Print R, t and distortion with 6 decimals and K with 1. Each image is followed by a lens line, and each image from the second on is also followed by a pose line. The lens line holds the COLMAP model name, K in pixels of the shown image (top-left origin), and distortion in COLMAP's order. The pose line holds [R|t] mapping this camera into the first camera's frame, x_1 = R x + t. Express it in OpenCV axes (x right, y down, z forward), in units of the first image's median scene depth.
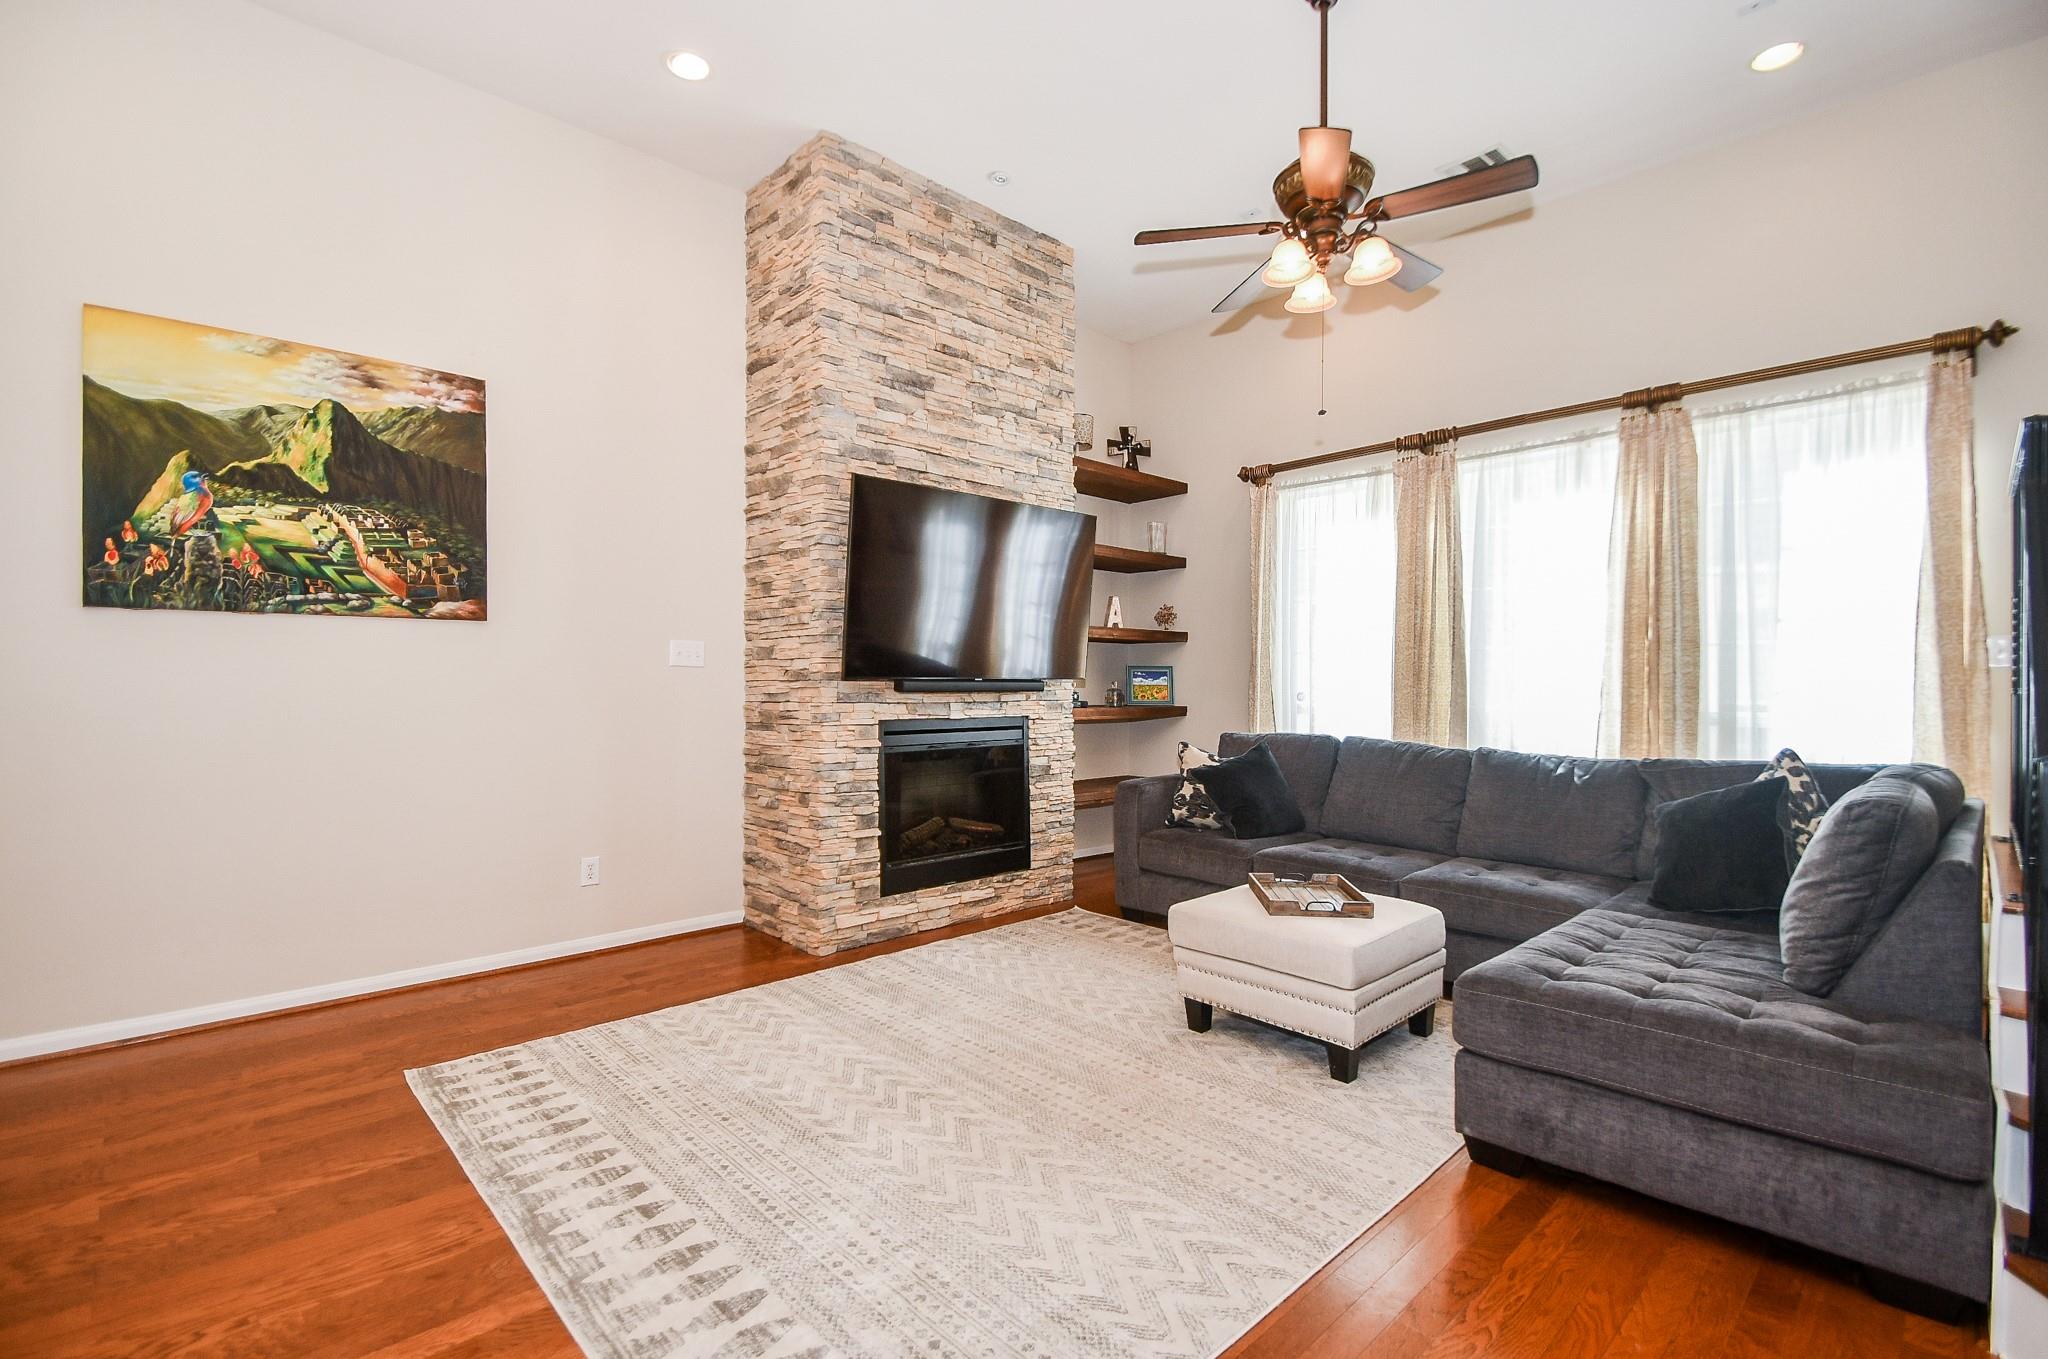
lens RADIAL K [[938.6, 0, 1024.0], [0, 938.6, 679.5], [0, 0, 1]] dist [0.002703, -0.013425]
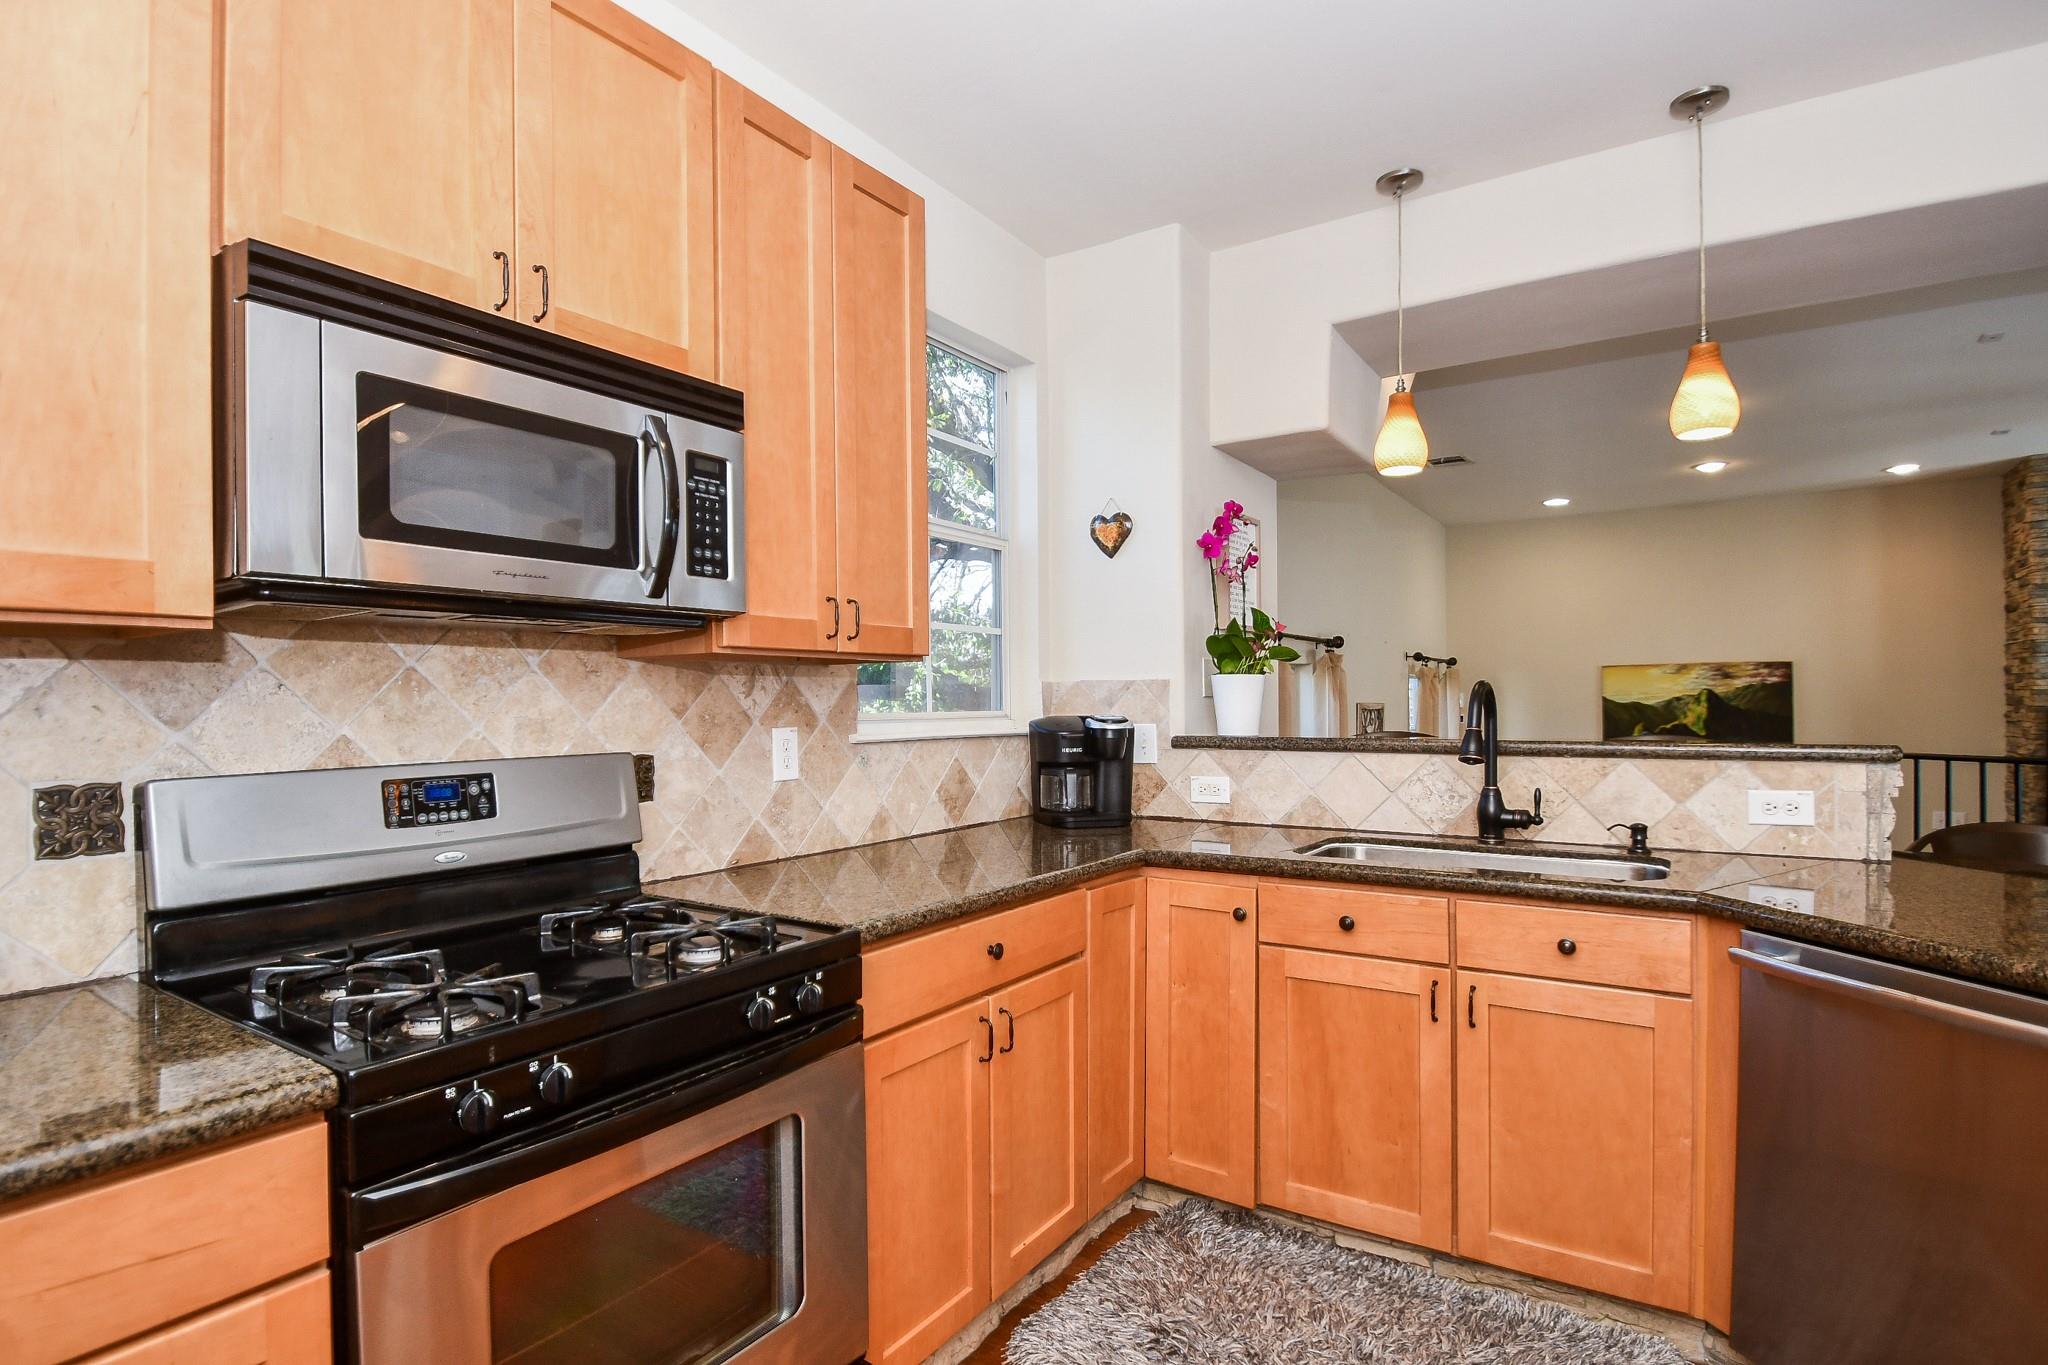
lens RADIAL K [[1023.5, 0, 991.6], [0, 1023.5, 700.5], [0, 0, 1]] dist [0.000113, -0.013402]
pose [[0.205771, -0.003120, -0.978595, 0.867163], [0.009945, 0.999950, -0.001097, -0.223847], [0.978550, -0.009506, 0.205792, -0.763910]]
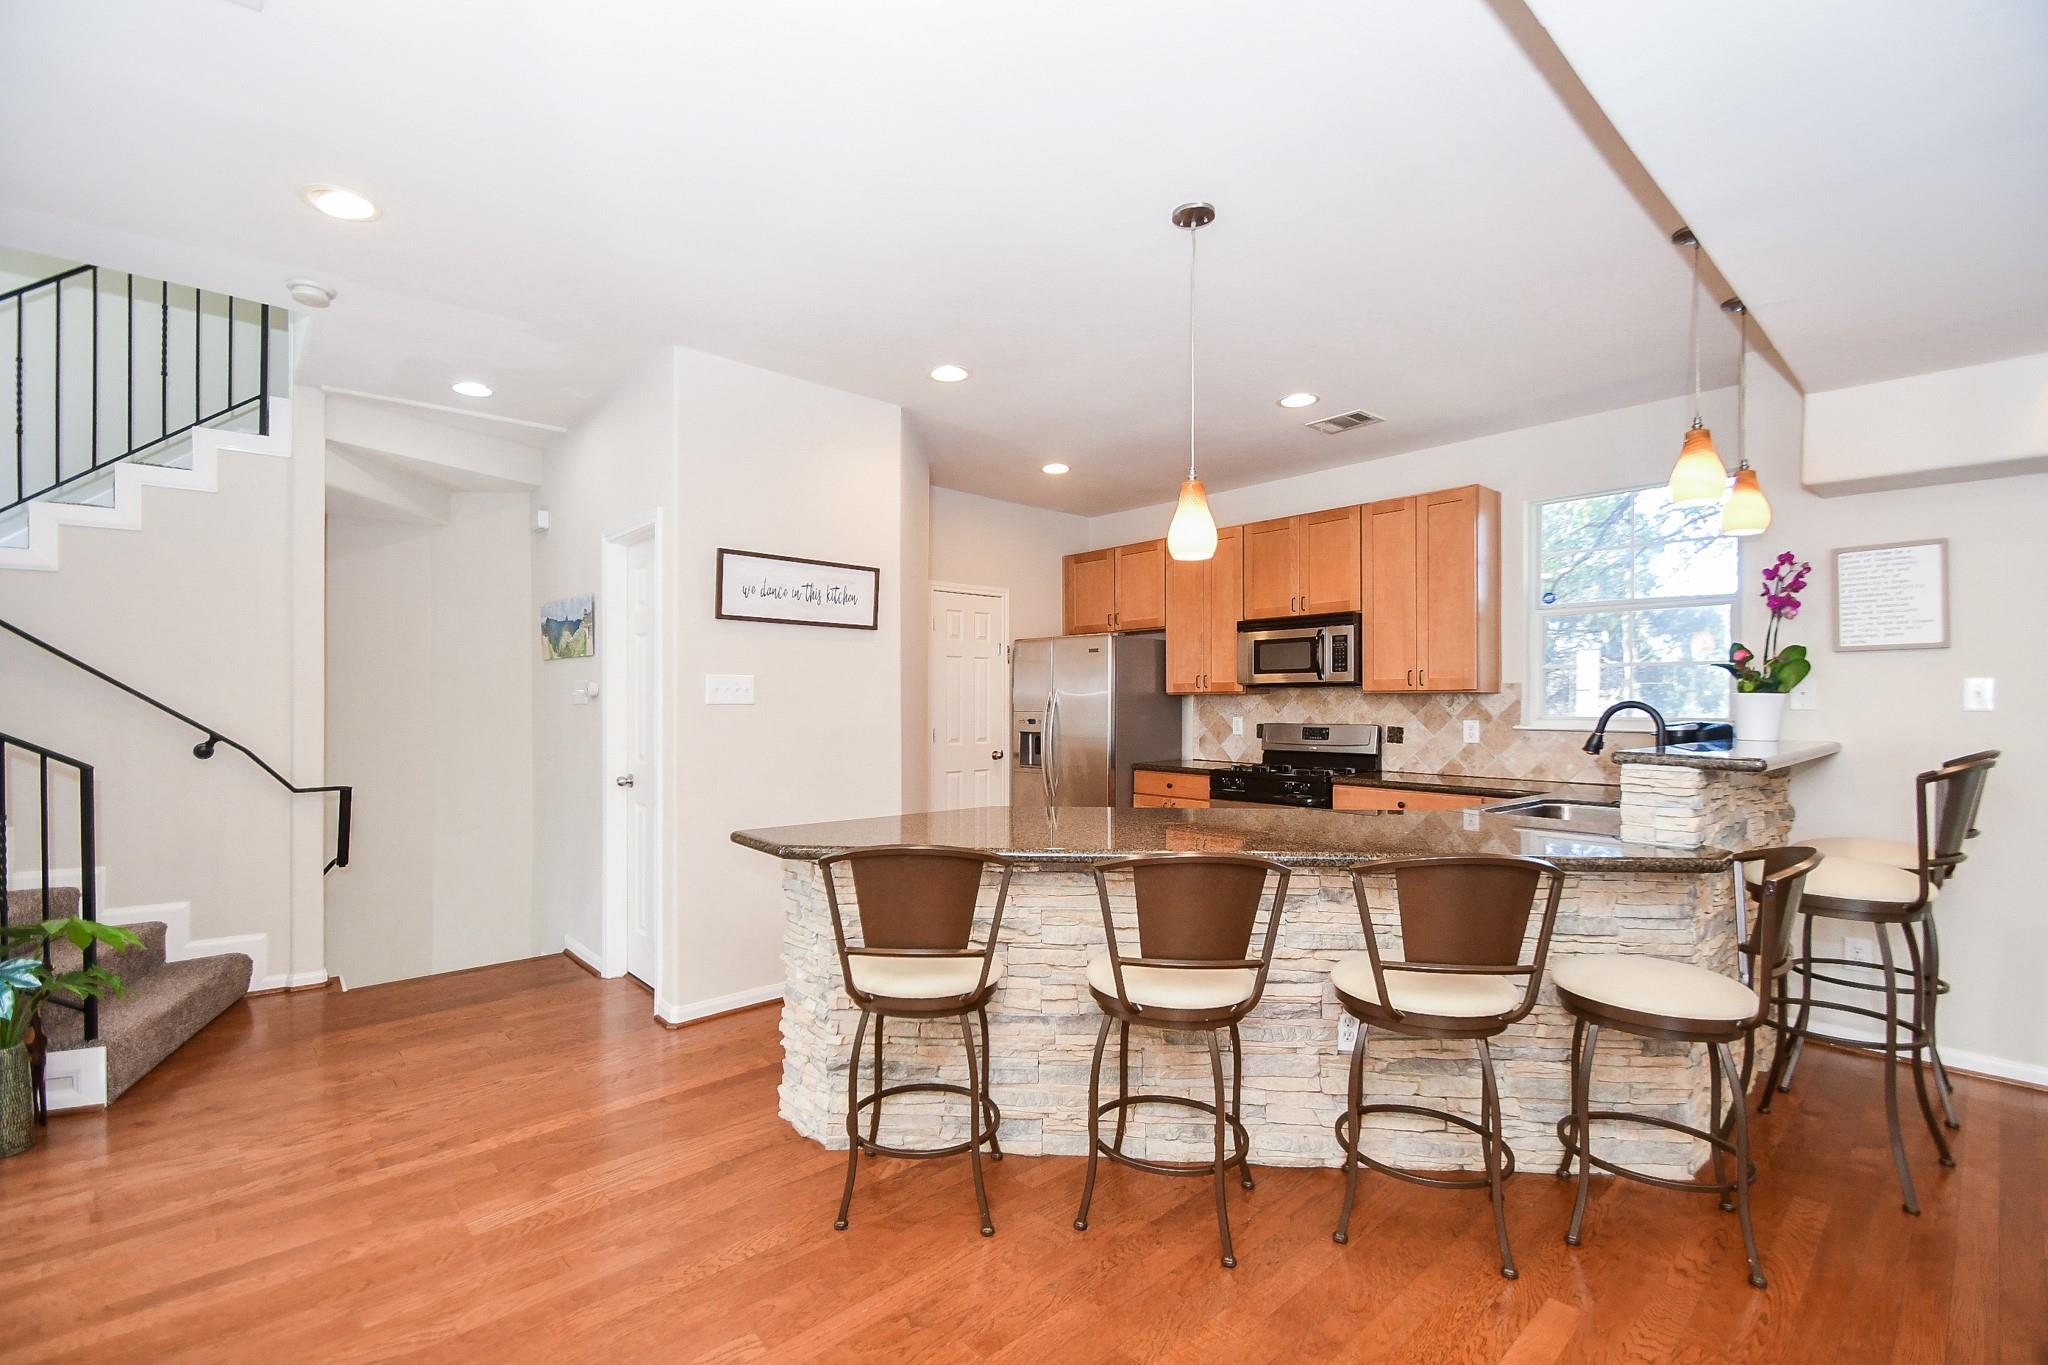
lens RADIAL K [[907.0, 0, 996.6], [0, 907.0, 701.5], [0, 0, 1]] dist [0.003412, 0.000242]
pose [[-0.998962, -0.002226, 0.045500, 0.847763], [-0.002405, 0.999990, -0.003886, -0.228365], [-0.045491, -0.003991, -0.998957, 0.344607]]
